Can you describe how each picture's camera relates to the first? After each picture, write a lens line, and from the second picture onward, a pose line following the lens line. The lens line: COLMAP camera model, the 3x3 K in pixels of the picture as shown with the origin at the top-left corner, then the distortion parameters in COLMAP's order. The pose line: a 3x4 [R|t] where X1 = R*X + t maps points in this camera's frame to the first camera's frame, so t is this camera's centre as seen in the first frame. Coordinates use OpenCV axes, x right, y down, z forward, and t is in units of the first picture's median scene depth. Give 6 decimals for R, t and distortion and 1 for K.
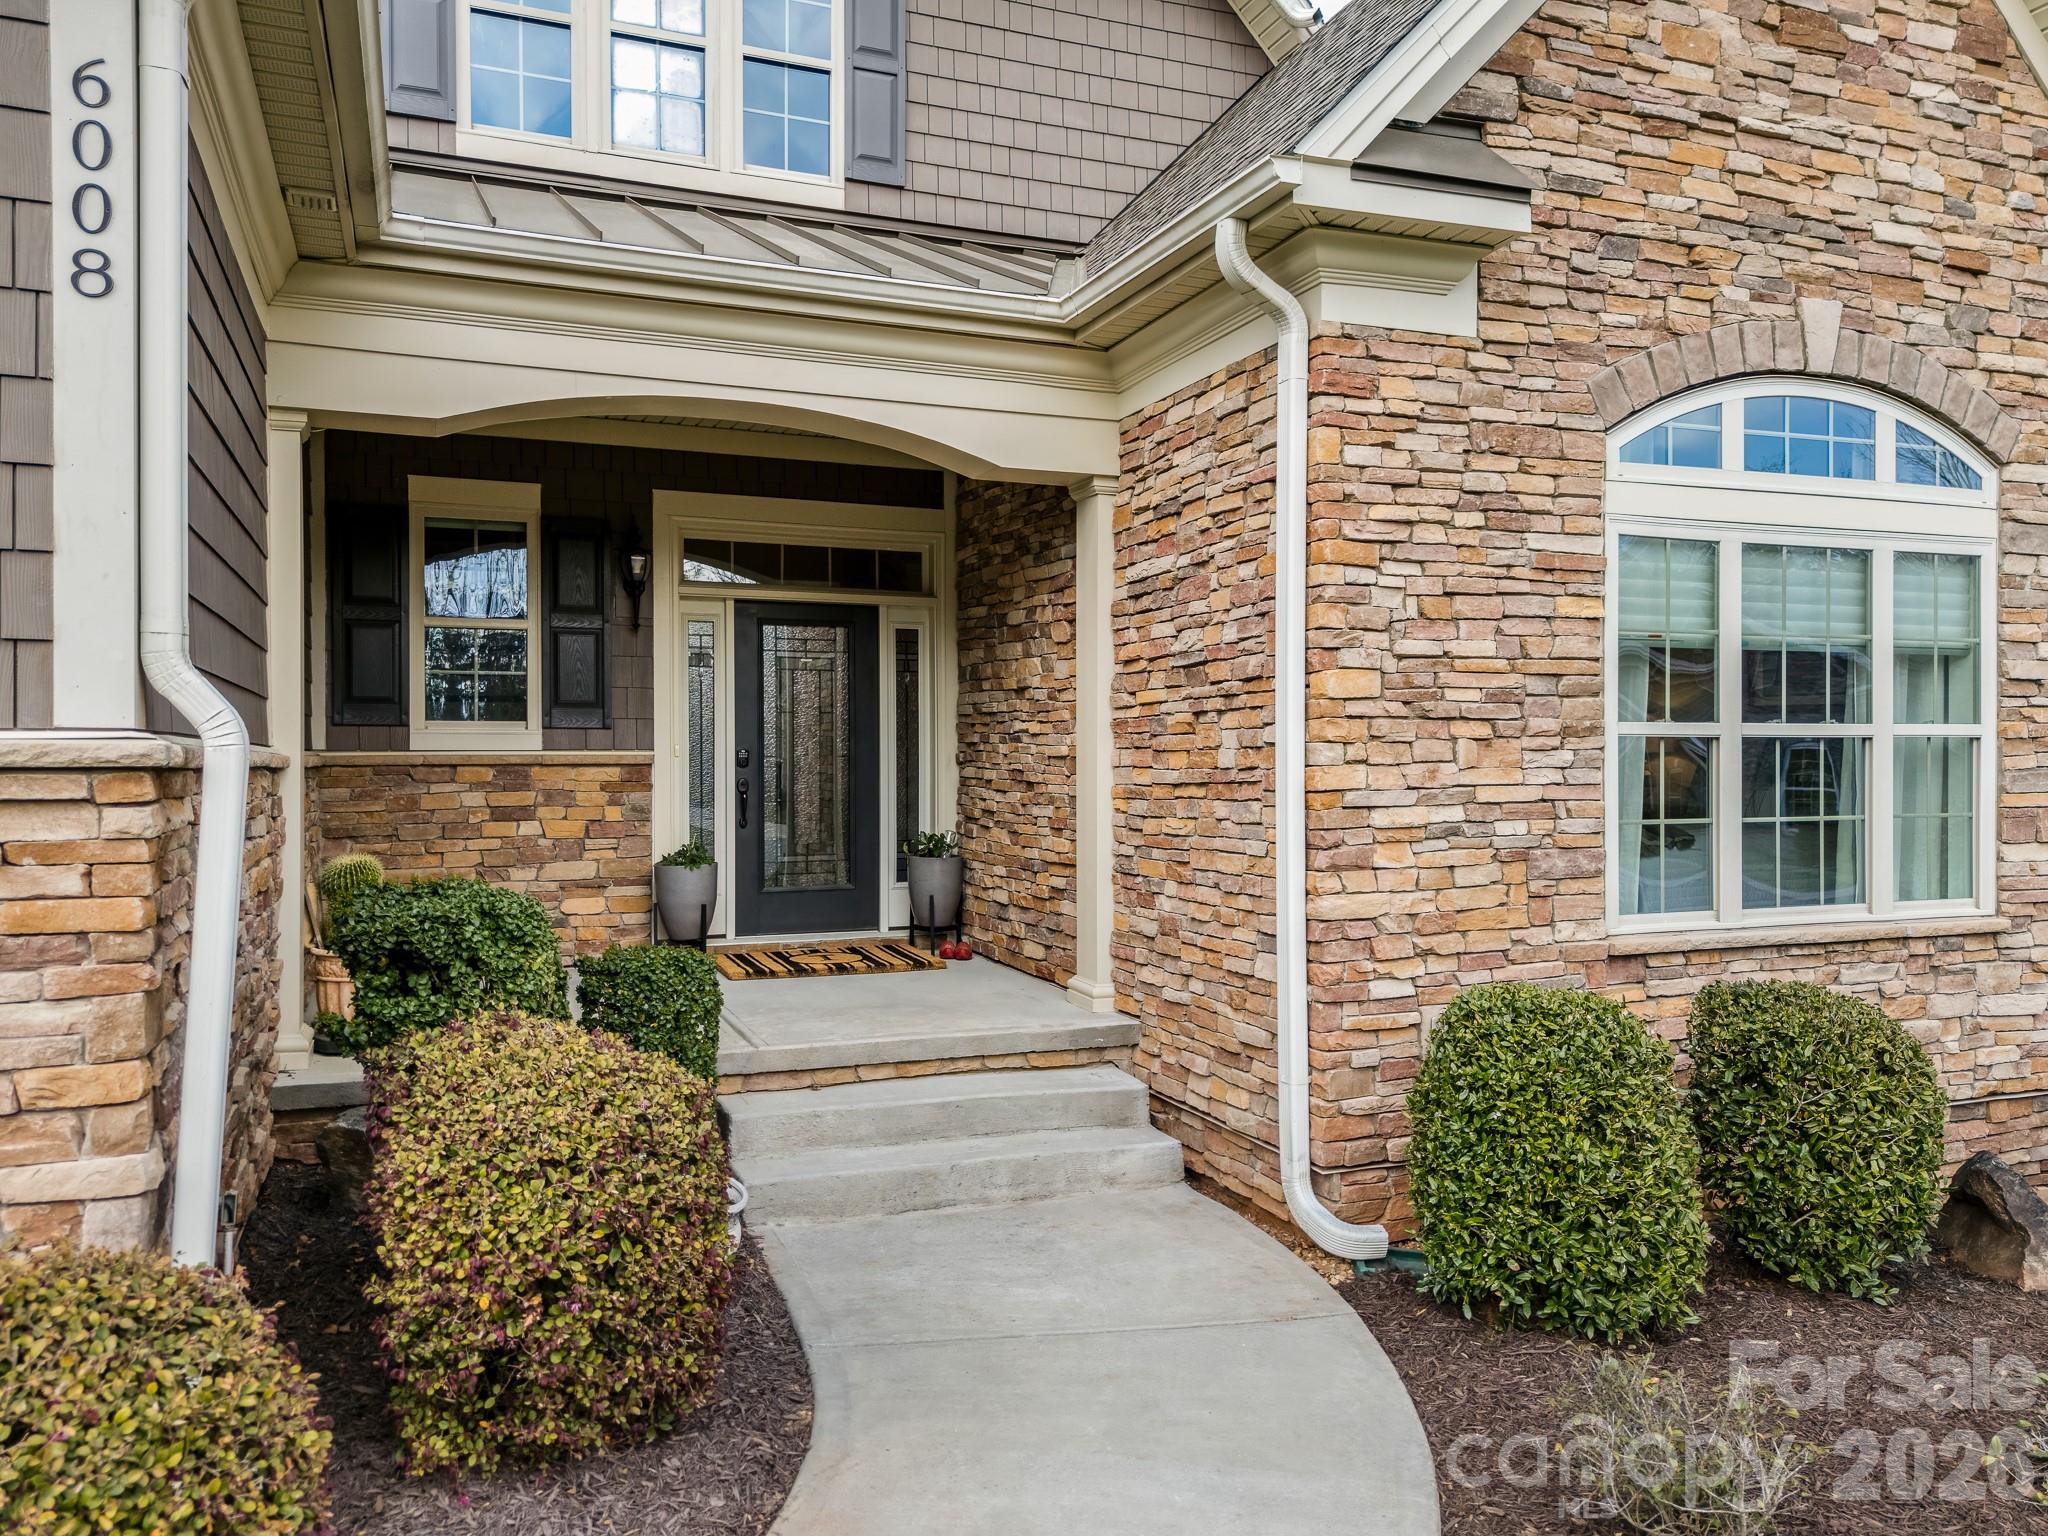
lens RADIAL K [[1519.1, 0, 1028.3], [0, 1519.1, 761.3], [0, 0, 1]] dist [0.058677, -0.066365]
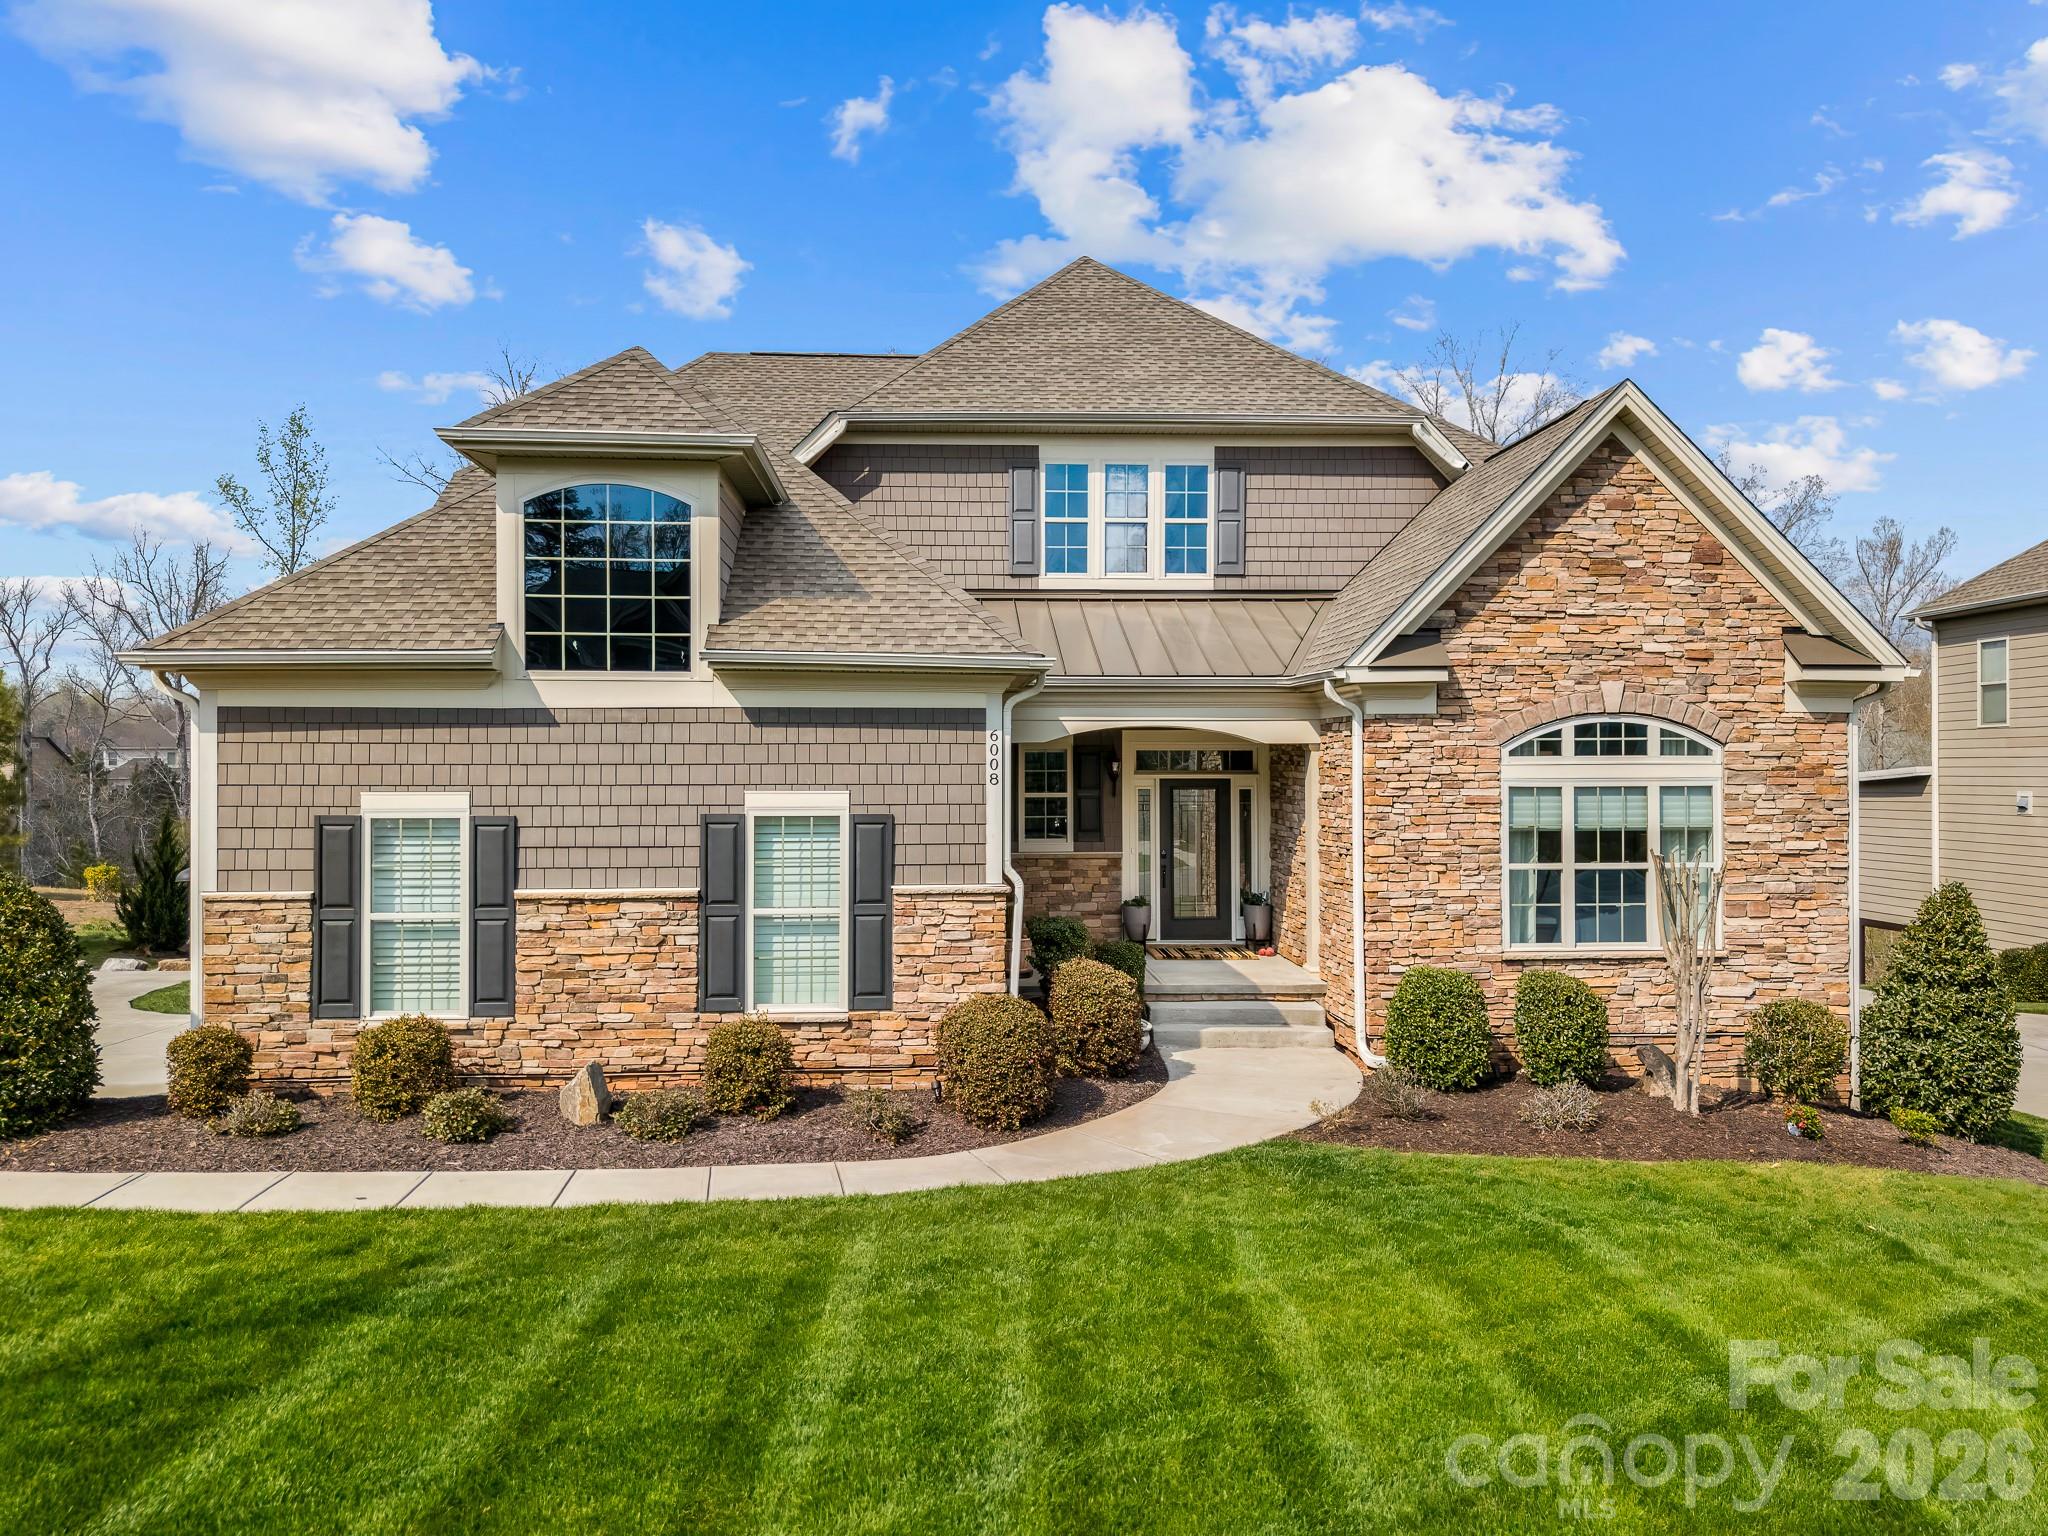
lens RADIAL K [[1519.1, 0, 1028.3], [0, 1519.1, 761.3], [0, 0, 1]] dist [0.058677, -0.066365]
pose [[0.952925, -0.000864, -0.303205, 0.378474], [-0.001371, 0.999973, -0.007159, -0.163005], [0.303203, 0.007237, 0.952899, -1.478159]]
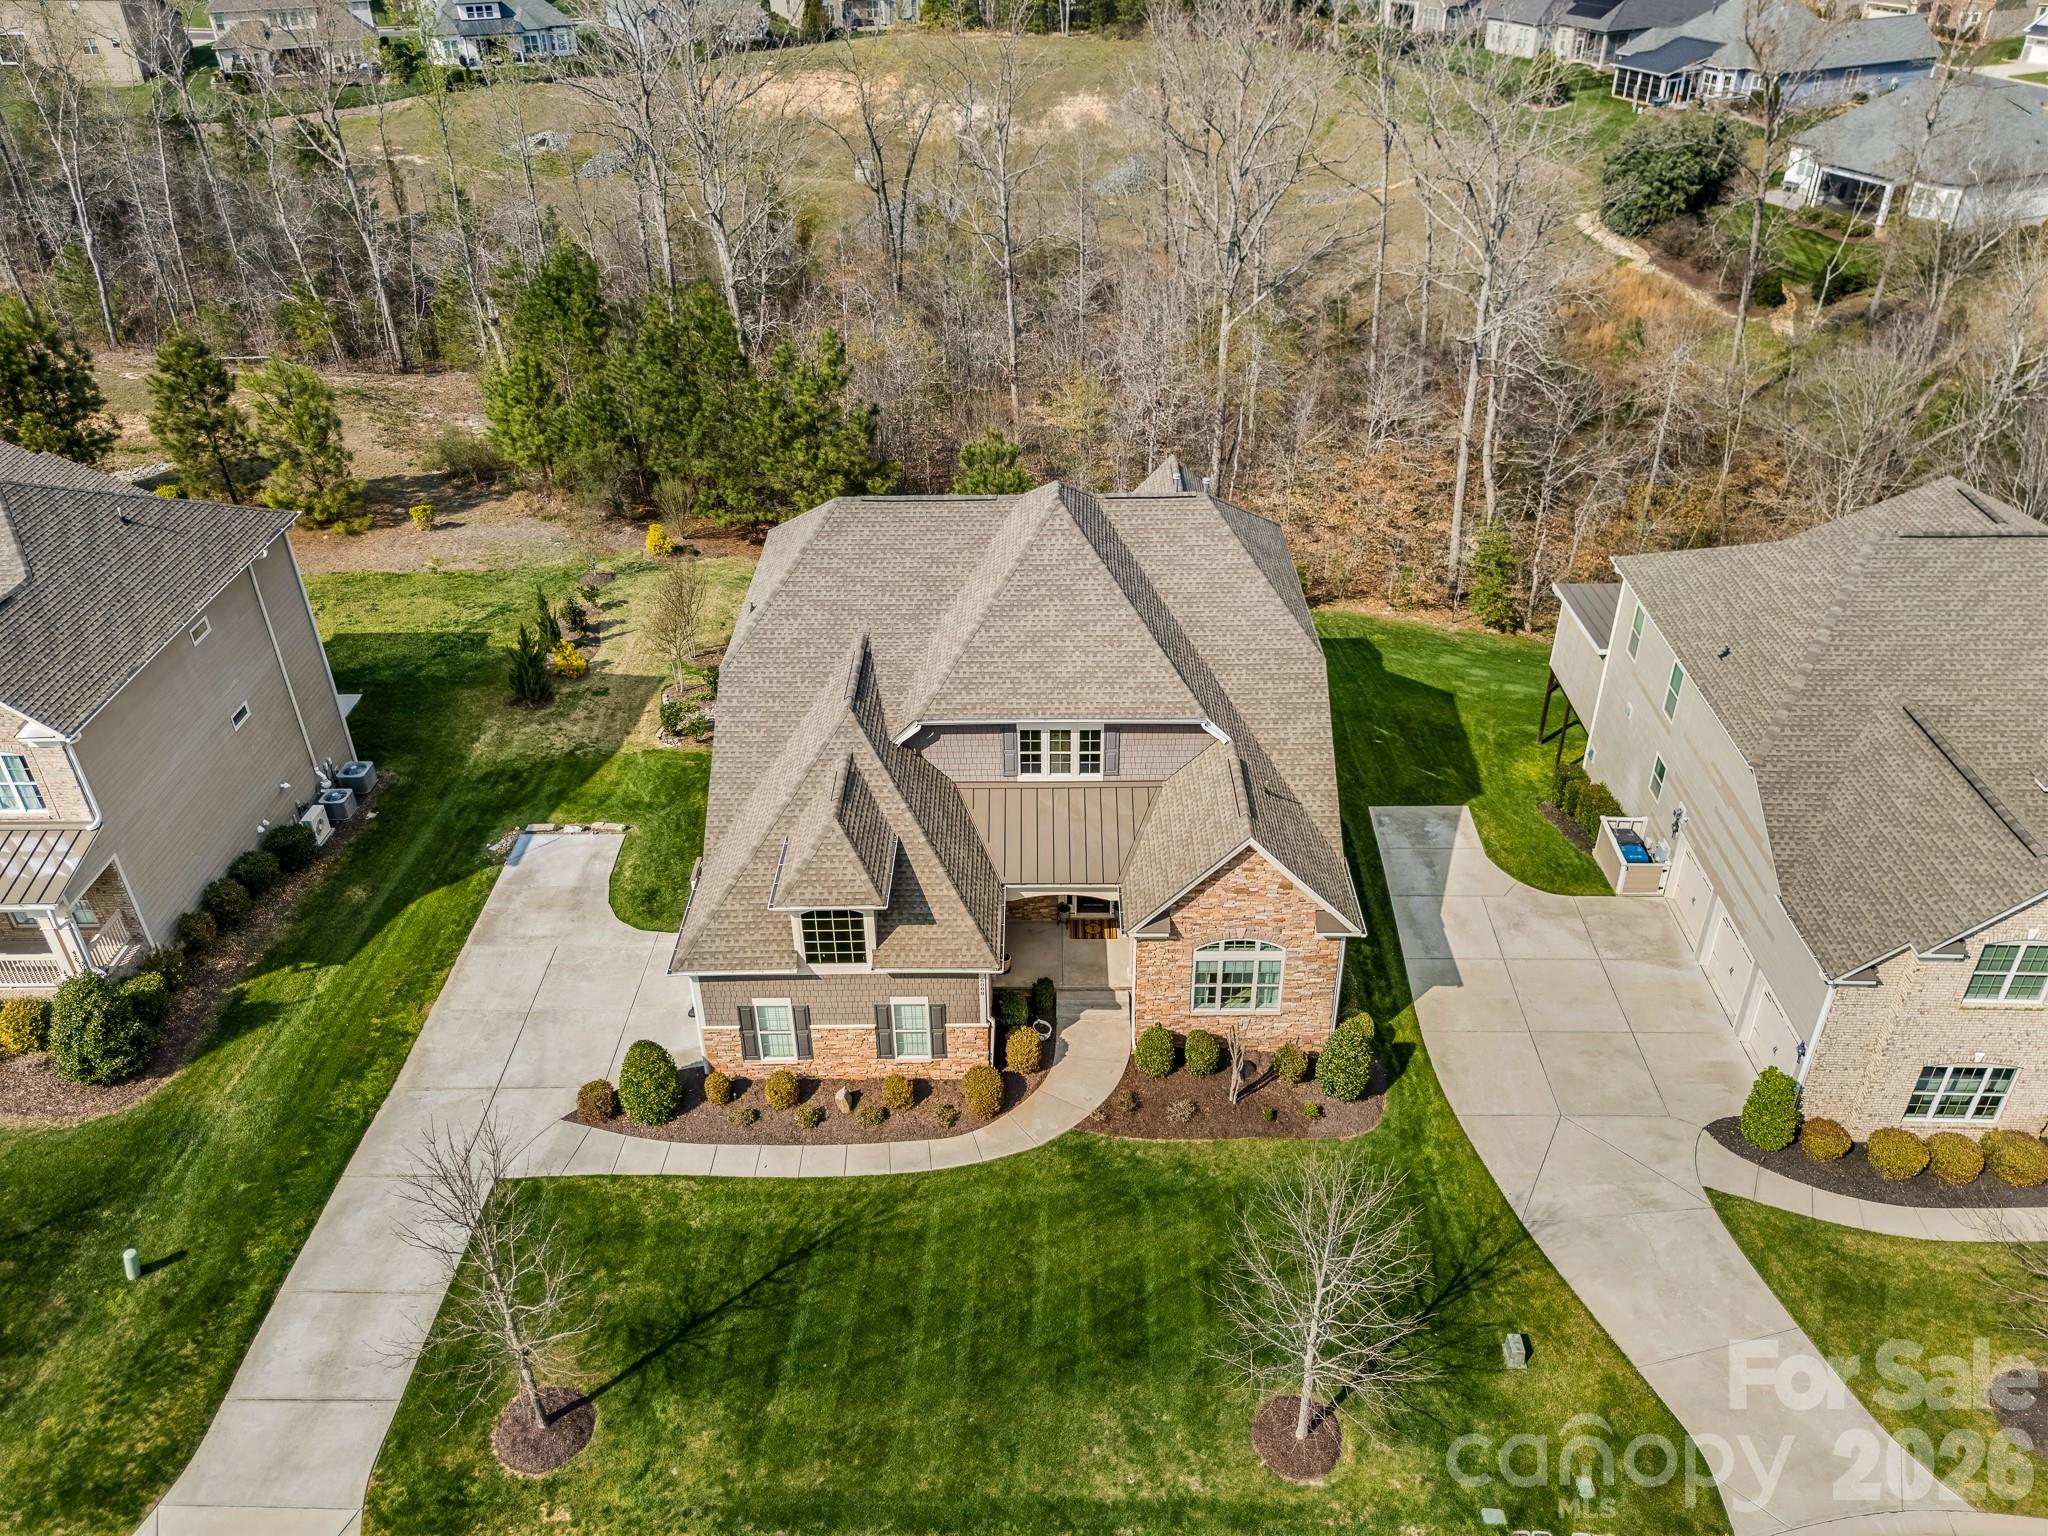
lens RADIAL K [[1519.1, 0, 1028.3], [0, 1519.1, 761.3], [0, 0, 1]] dist [0.058677, -0.066365]
pose [[0.929504, 0.190129, -0.316028, 1.444230], [0.007787, 0.846571, 0.532218, -3.807323], [0.368730, -0.497160, 0.785411, -3.368639]]
